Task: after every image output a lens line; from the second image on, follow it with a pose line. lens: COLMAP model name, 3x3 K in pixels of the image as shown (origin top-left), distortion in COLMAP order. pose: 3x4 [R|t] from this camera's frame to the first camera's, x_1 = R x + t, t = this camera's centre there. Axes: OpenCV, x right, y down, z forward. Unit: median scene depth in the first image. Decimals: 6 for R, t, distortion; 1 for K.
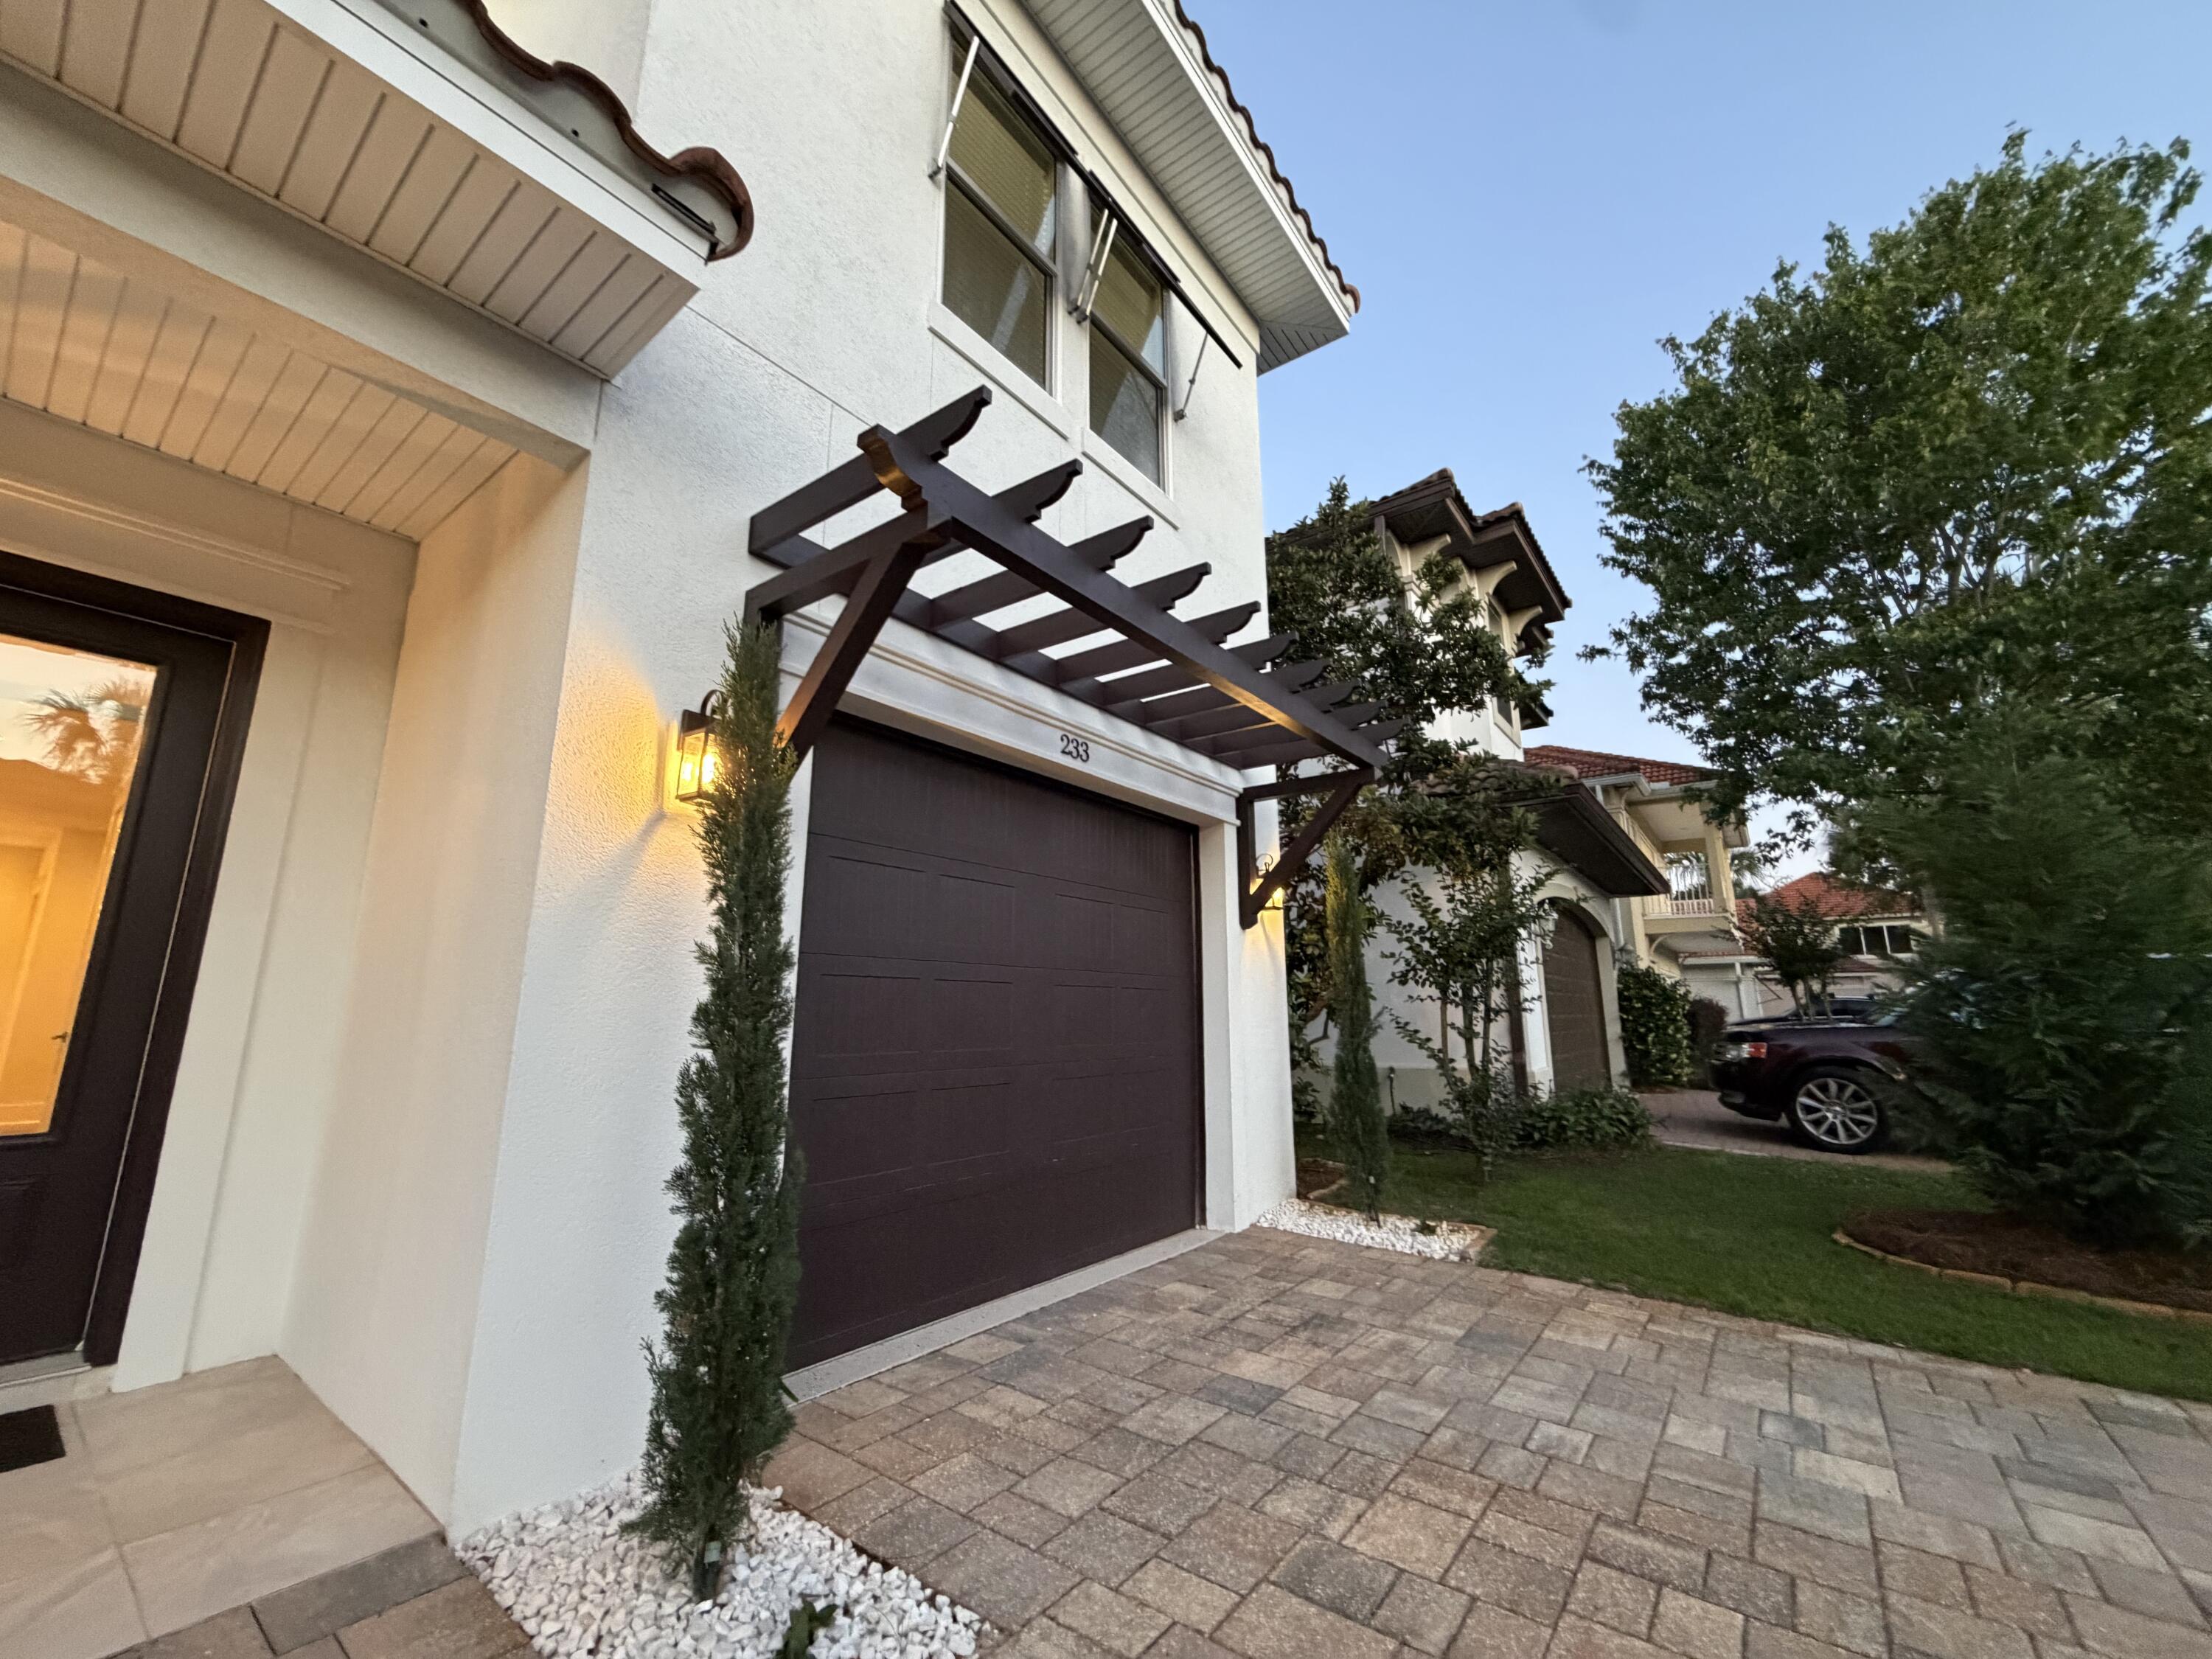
lens RADIAL K [[881.9, 0, 1106.0], [0, 881.9, 829.5], [0, 0, 1]] dist [-0.001521, -0.000177]
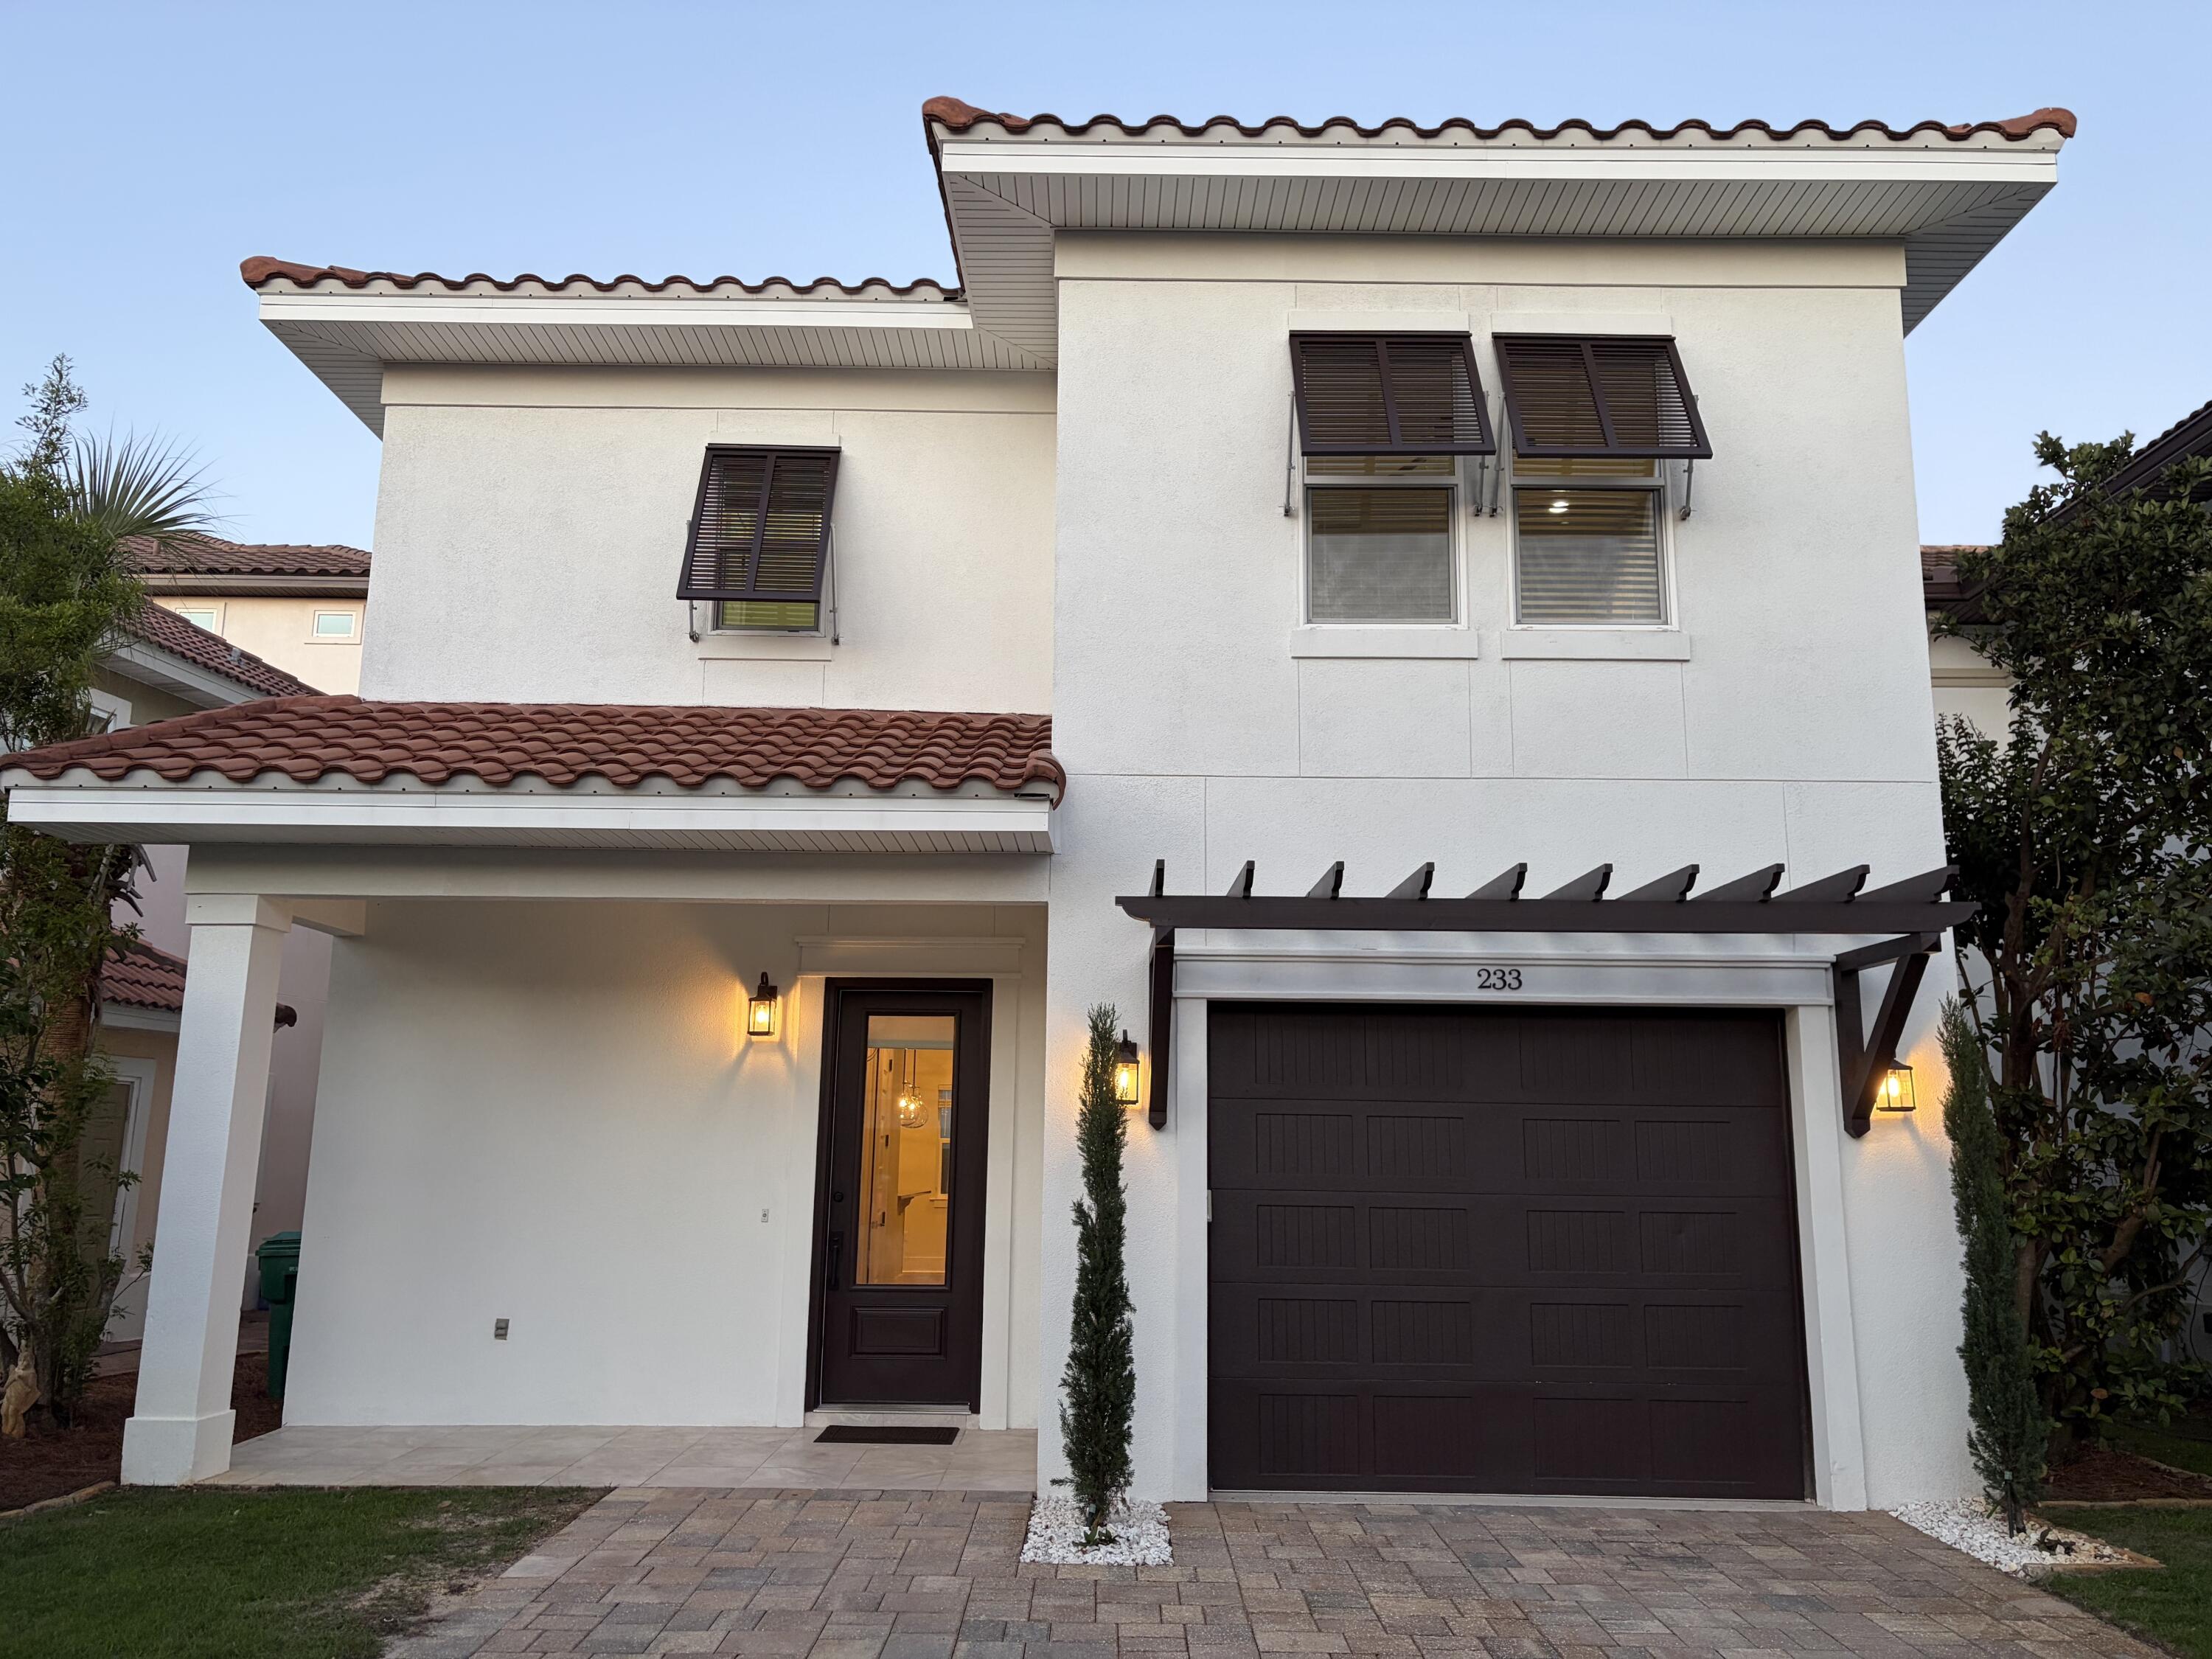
lens RADIAL K [[1662.0, 0, 1106.0], [0, 1662.0, 829.5], [0, 0, 1]] dist [0.056544, -0.051661]
pose [[0.604453, -0.148561, -0.782666, 1.651424], [0.152627, 0.985854, -0.069254, -0.266703], [0.781883, -0.077595, 0.618577, -0.731331]]
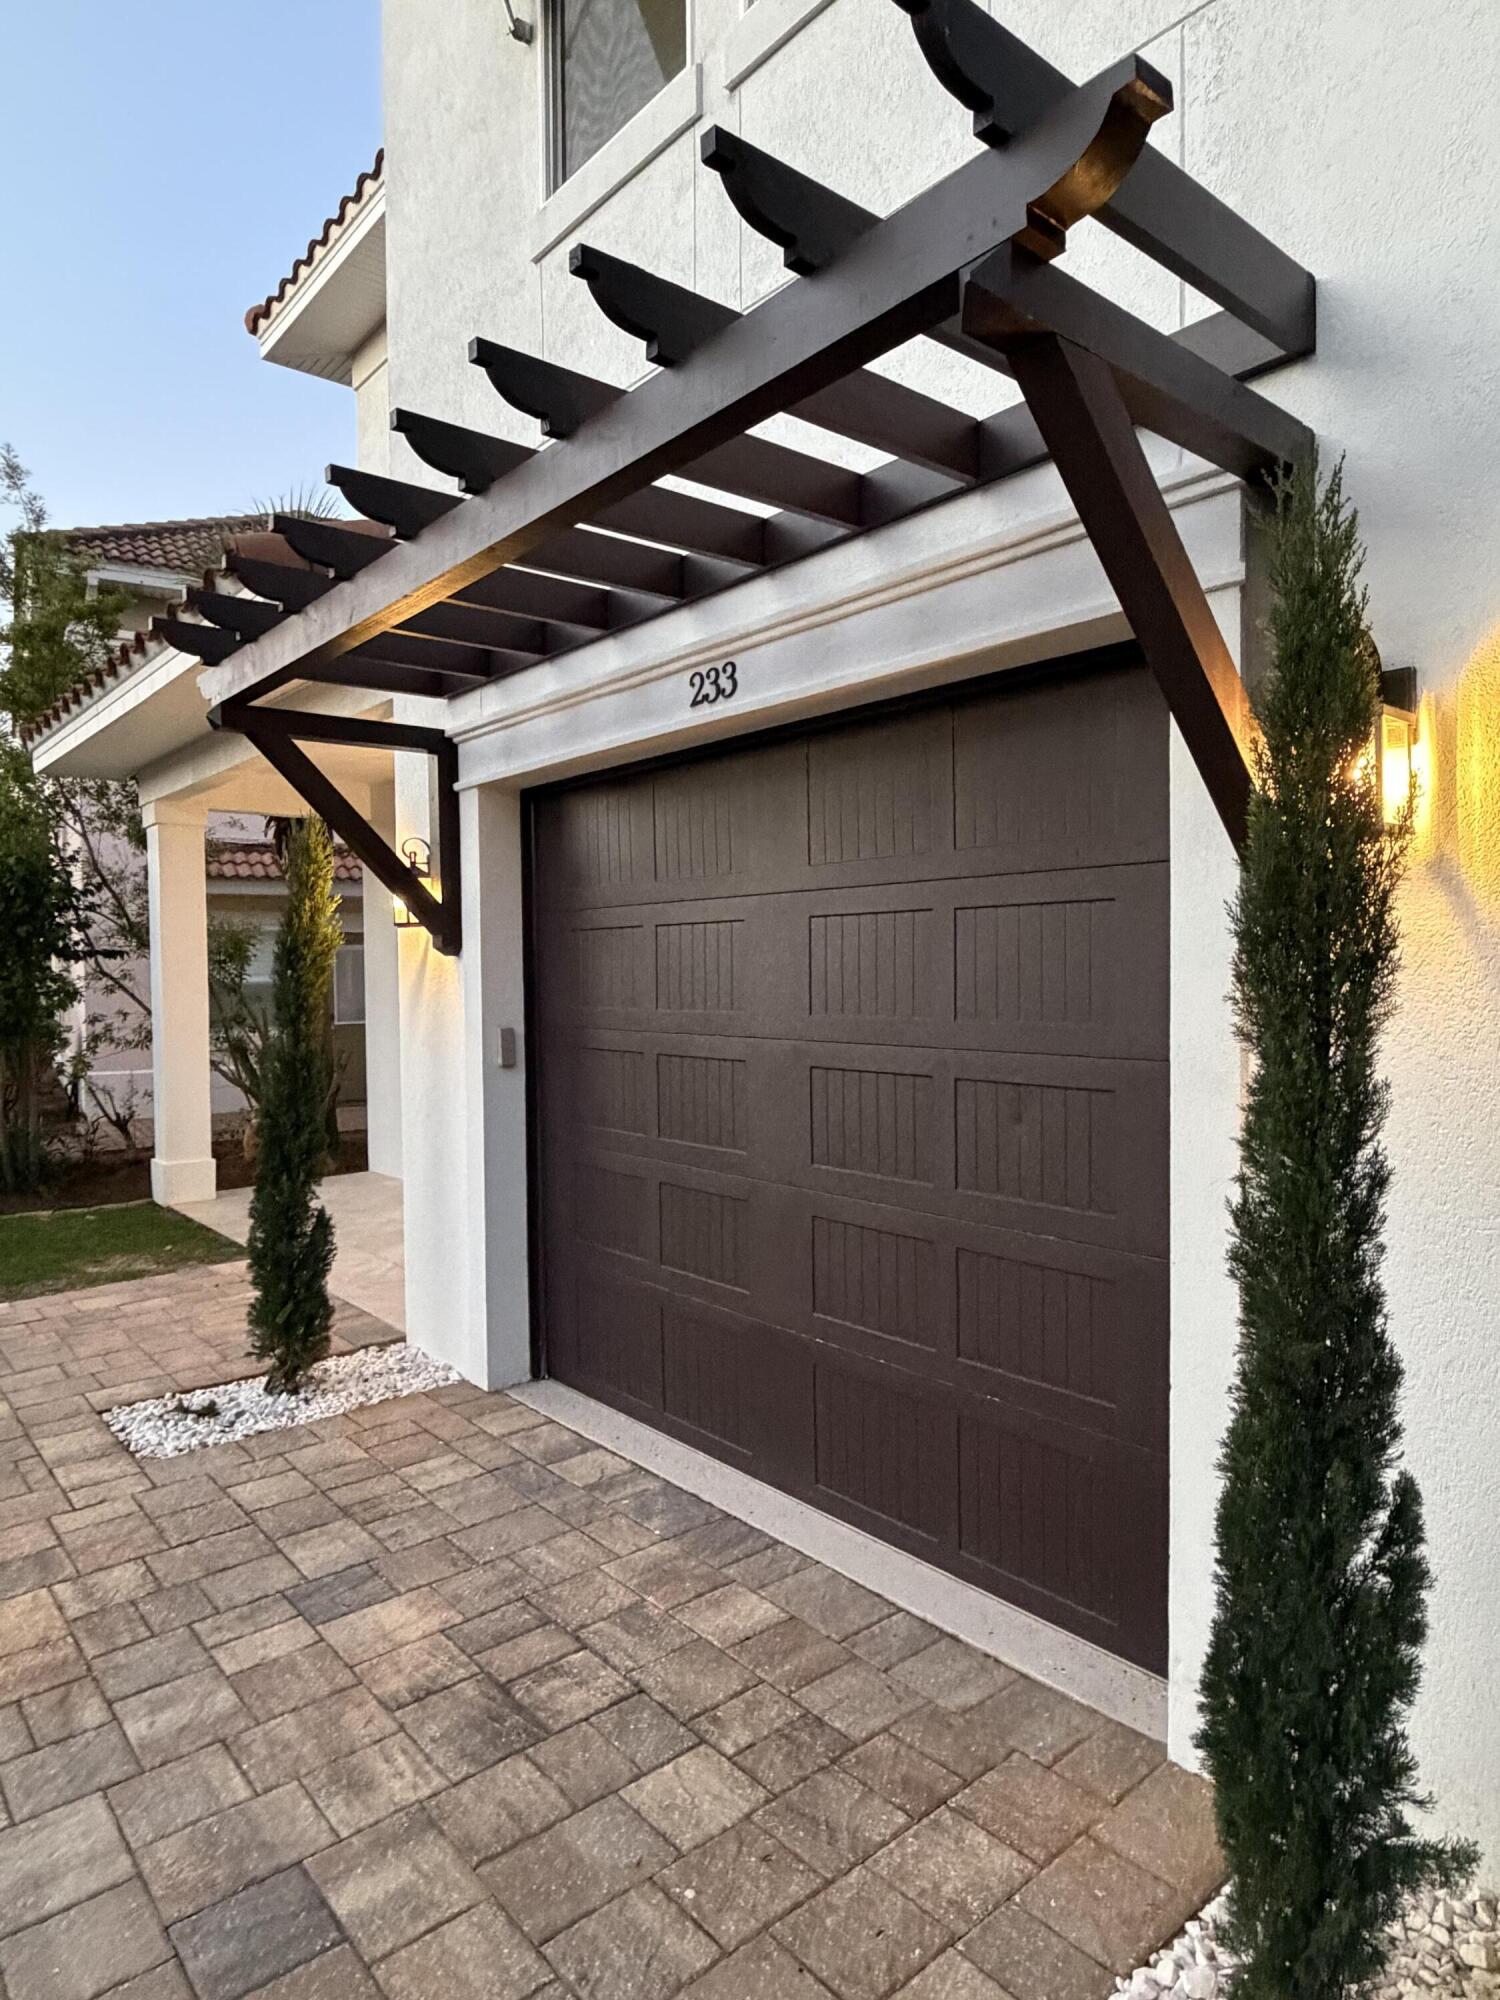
lens RADIAL K [[1207.3, 0, 750.0], [0, 1207.3, 1000.0], [0, 0, 1]] dist [-0.002283, 0.000255]
pose [[-0.224126, 0.029481, -0.974114, 1.023584], [0.213334, 0.976784, -0.019522, 0.186042], [0.950924, -0.212187, -0.225212, 1.556571]]
